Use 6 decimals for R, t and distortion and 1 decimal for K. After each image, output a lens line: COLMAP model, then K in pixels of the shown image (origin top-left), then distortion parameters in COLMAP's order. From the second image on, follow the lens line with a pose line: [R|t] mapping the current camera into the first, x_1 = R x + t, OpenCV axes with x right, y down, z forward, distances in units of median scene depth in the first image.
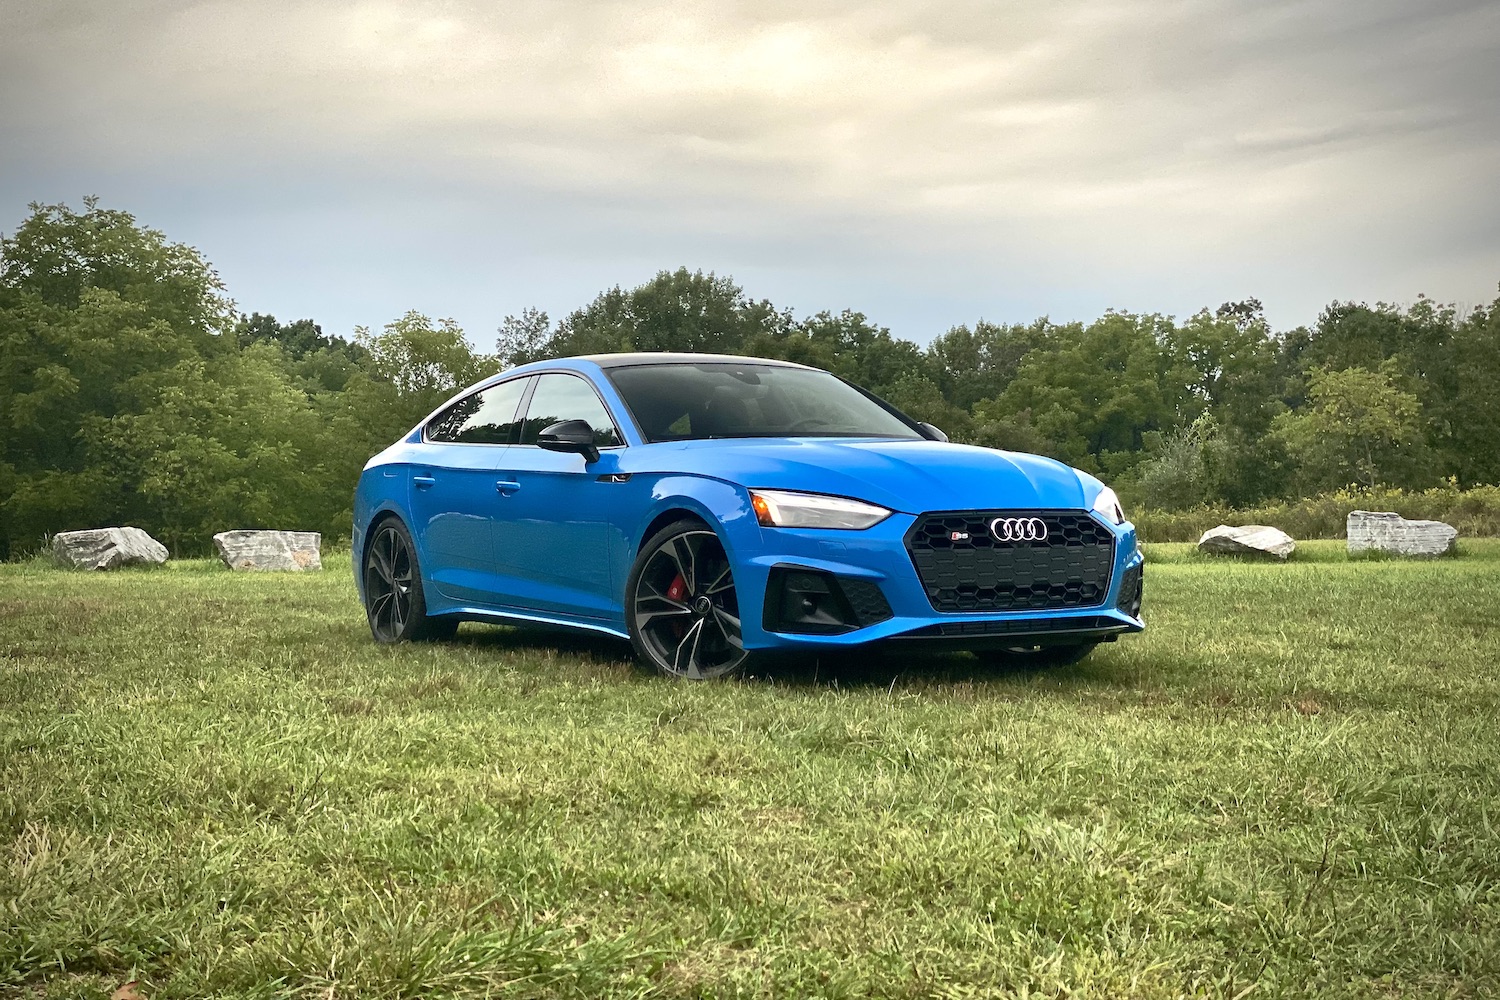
lens RADIAL K [[2208.6, 0, 728.5], [0, 2208.6, 473.1], [0, 0, 1]] dist [0.228421, 0.000000]
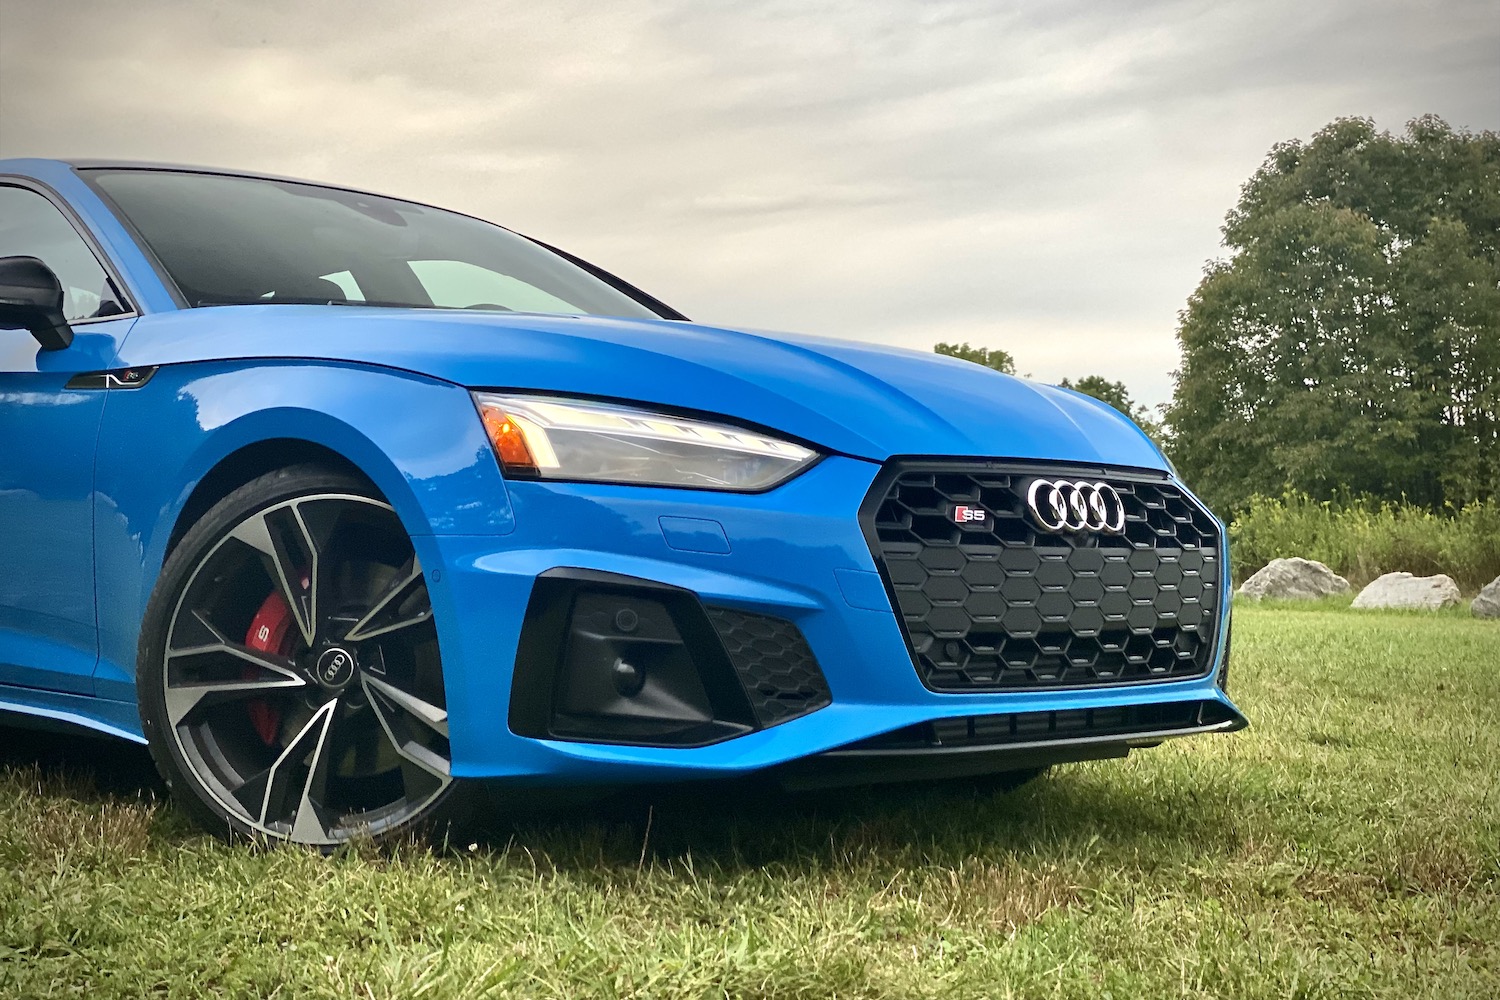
lens RADIAL K [[2208.6, 0, 751.6], [0, 2208.6, 504.7], [0, 0, 1]] dist [0.228421, 0.000000]
pose [[0.968797, 0.029436, 0.246103, -0.041725], [-0.028039, 0.999565, -0.009178, 0.031215], [-0.246266, 0.001991, 0.969200, 0.586132]]
